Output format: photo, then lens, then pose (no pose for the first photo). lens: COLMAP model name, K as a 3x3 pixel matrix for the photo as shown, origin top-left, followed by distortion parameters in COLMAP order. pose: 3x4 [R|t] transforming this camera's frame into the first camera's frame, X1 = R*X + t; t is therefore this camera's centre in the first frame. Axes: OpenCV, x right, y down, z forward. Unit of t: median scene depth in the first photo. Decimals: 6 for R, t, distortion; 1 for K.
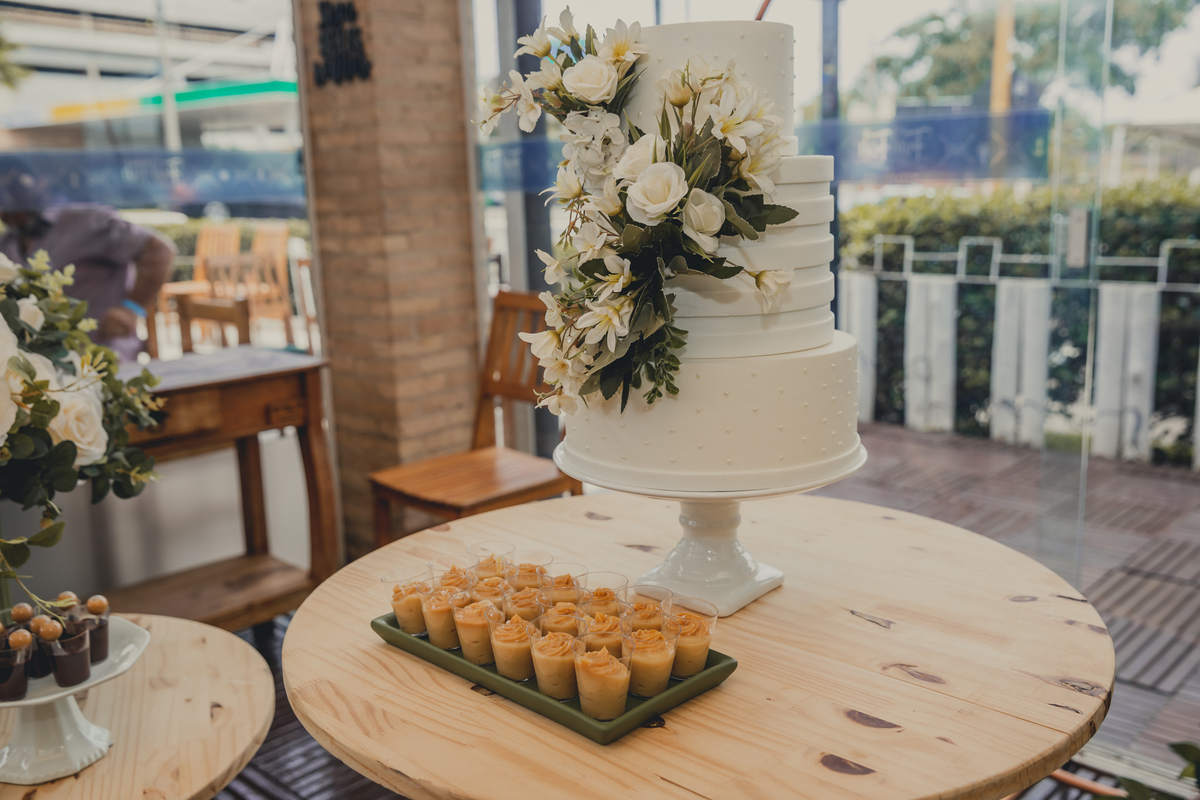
lens RADIAL K [[1093.7, 0, 600.0], [0, 1093.7, 400.0], [0, 0, 1]] dist [0.003251, 0.001620]
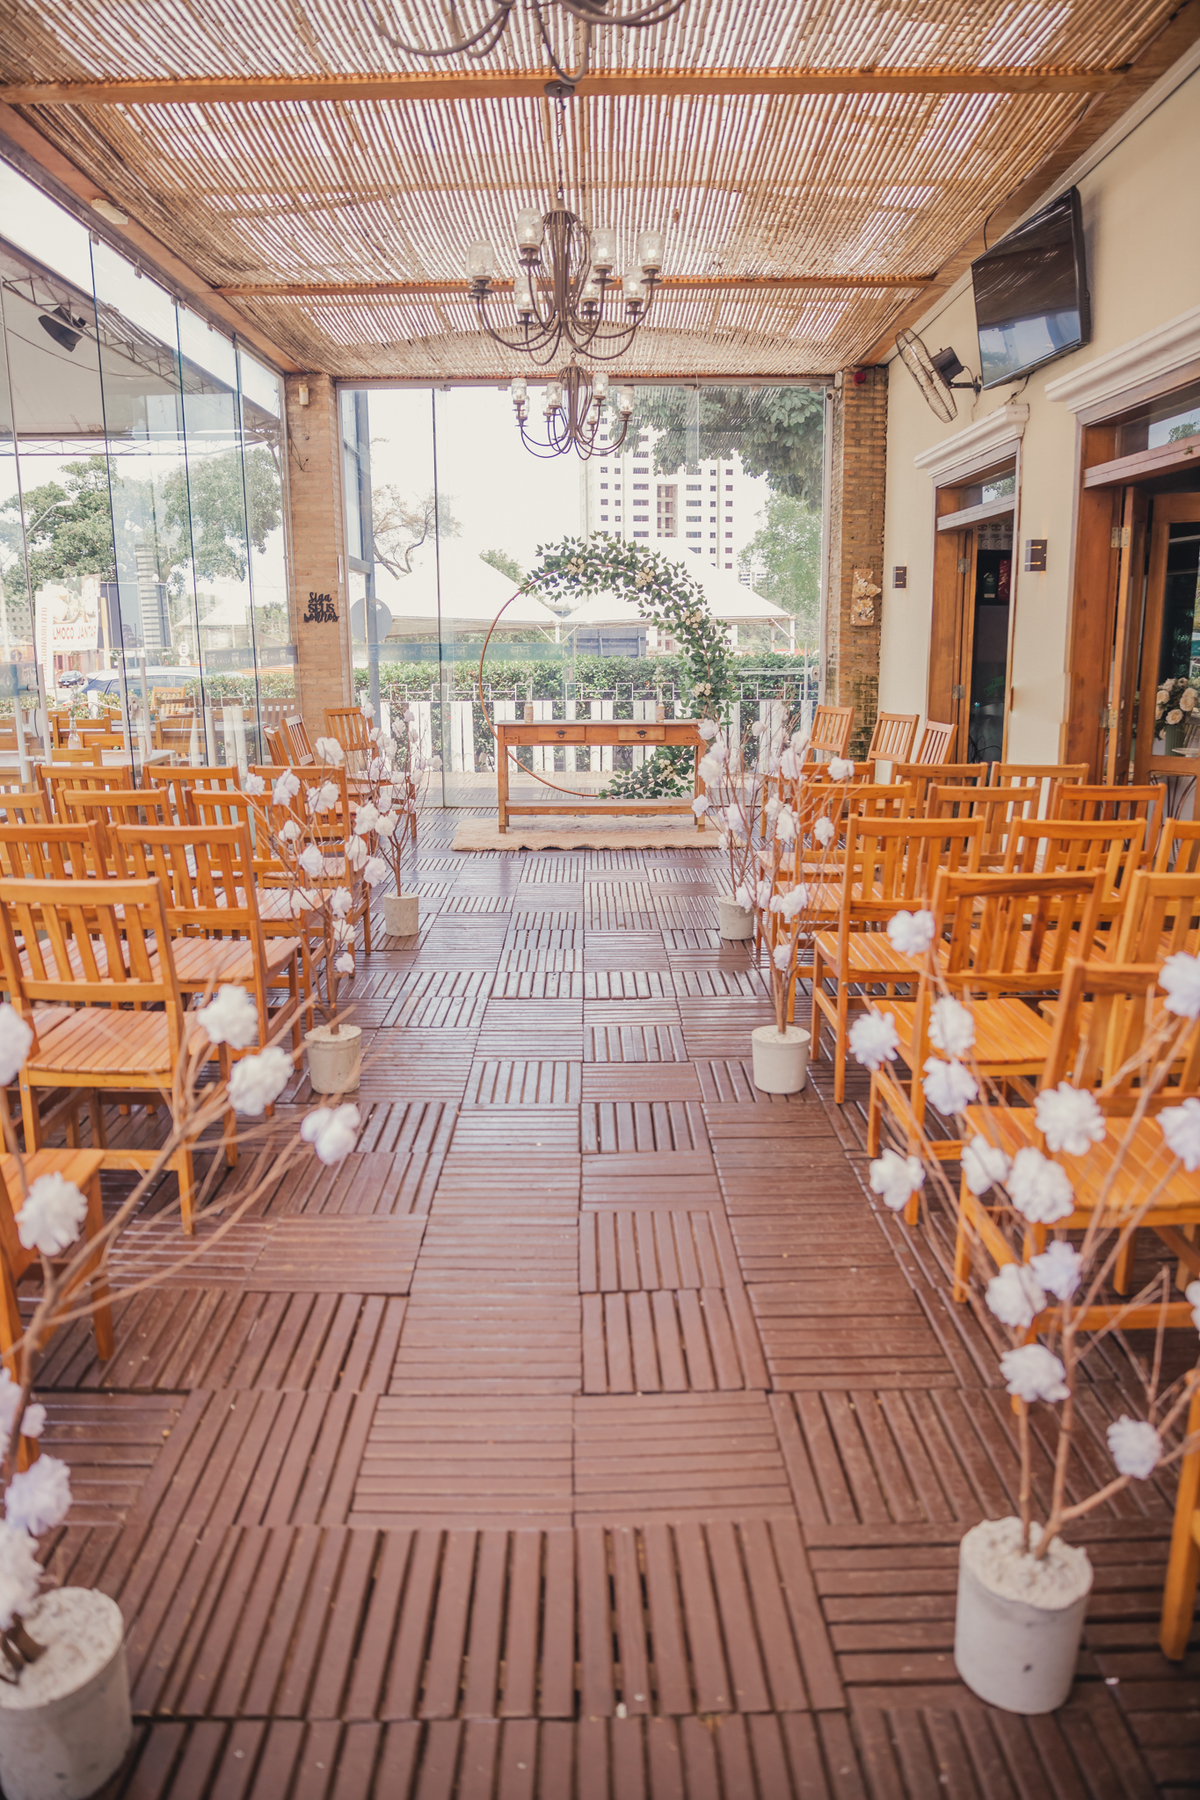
lens RADIAL K [[1219.8, 0, 604.3], [0, 1219.8, 906.0], [0, 0, 1]] dist [-0.107473, 0.081607]
pose [[0.733546, -0.122449, 0.668518, -1.390564], [0.118311, 0.991624, 0.051811, 0.268143], [-0.669263, 0.041087, 0.741889, -1.311111]]
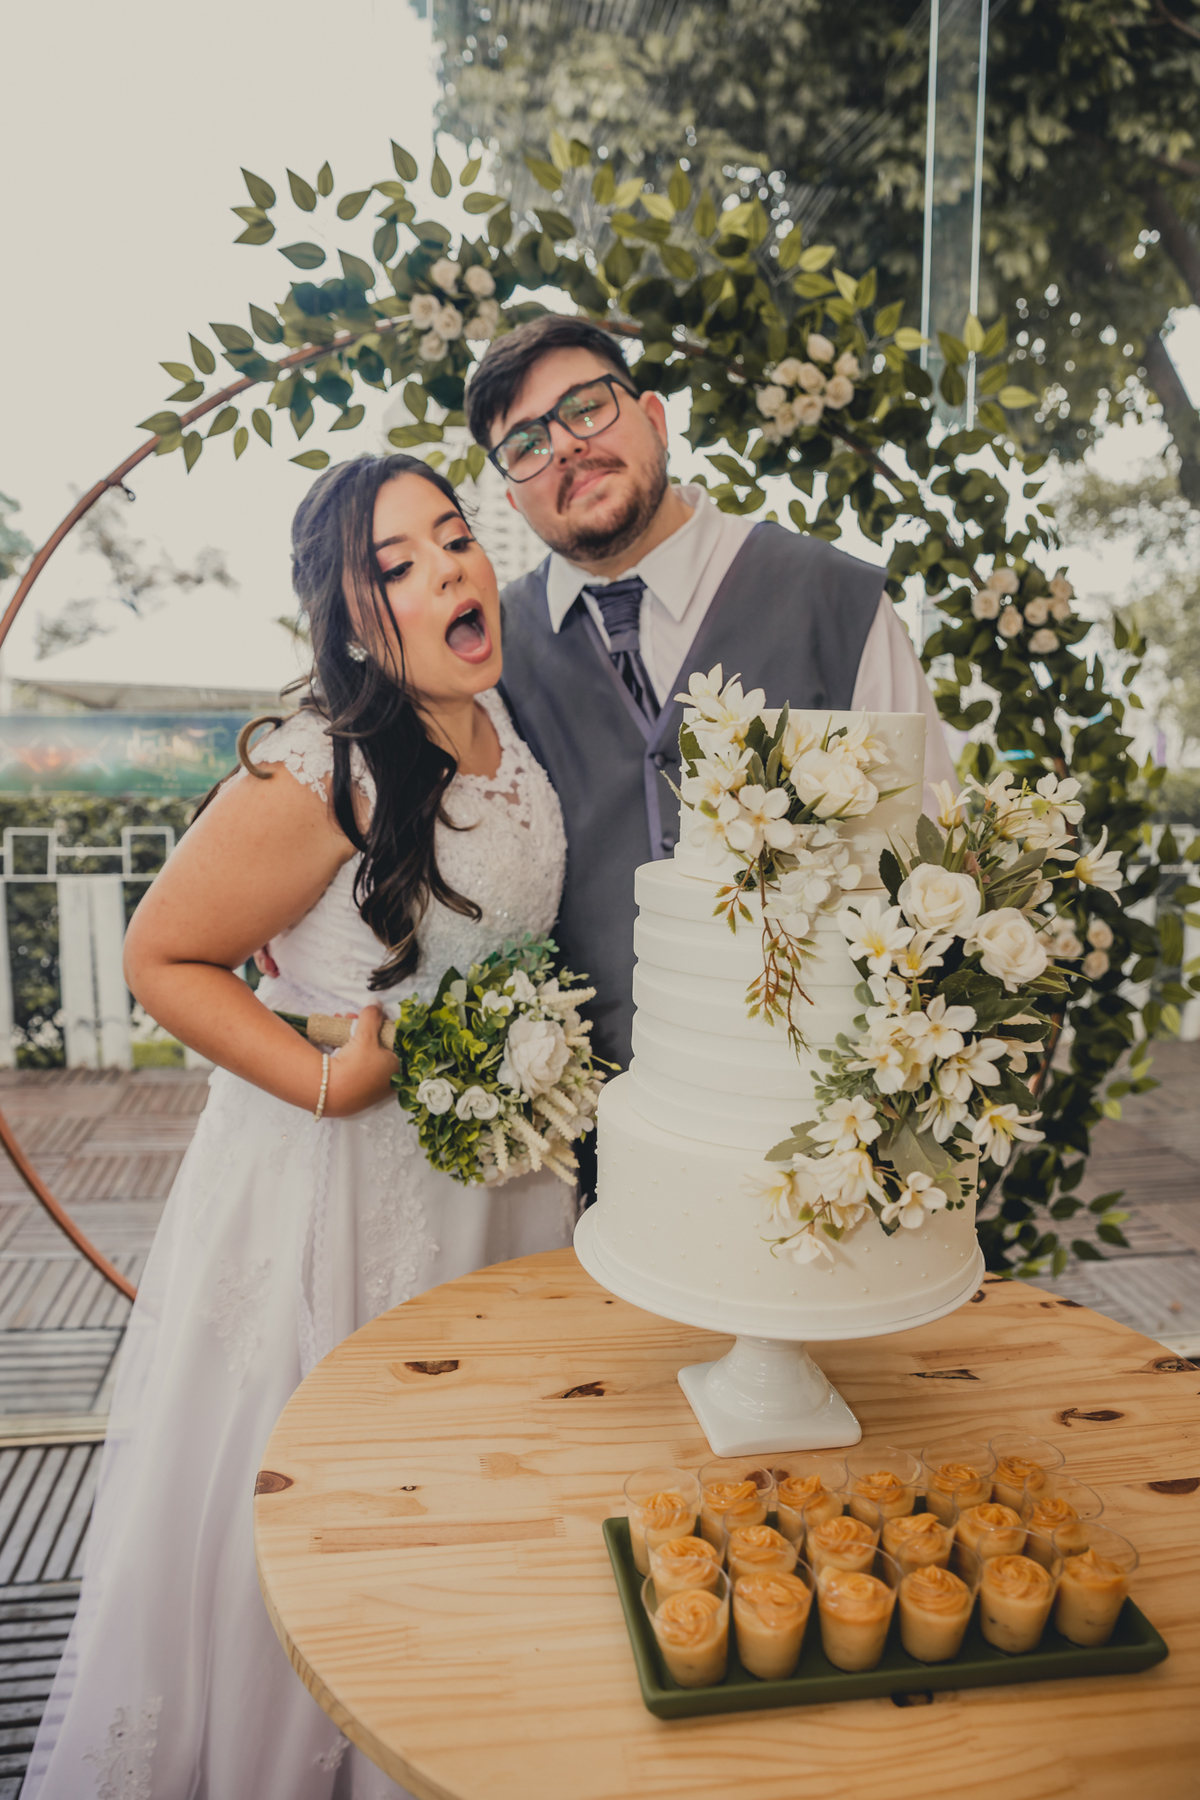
lens RADIAL K [[1266.4, 0, 590.8], [0, 1266.4, 902.8], [0, 0, 1]] dist [-0.129671, 0.090407]
pose [[0.627174, -0.077958, 0.774968, -0.137800], [0.127592, 0.991821, -0.003487, -0.043061], [-0.768357, 0.101067, 0.631991, 0.113858]]
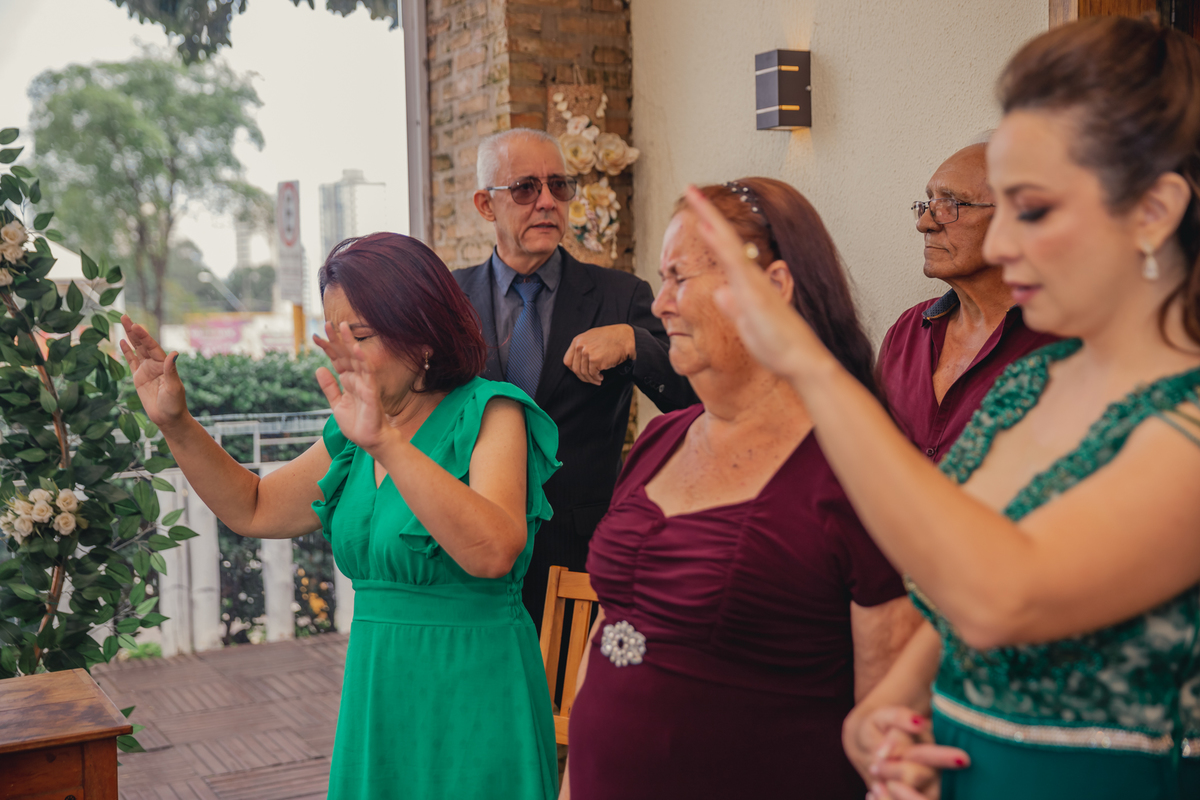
lens RADIAL K [[1546.9, 0, 600.0], [0, 1546.9, 400.0], [0, 0, 1]] dist [0.071113, -0.018024]
pose [[0.337659, -0.039617, 0.940434, -0.287914], [0.199763, 0.979370, -0.030467, 0.022272], [-0.919827, 0.198152, 0.338607, -0.261209]]
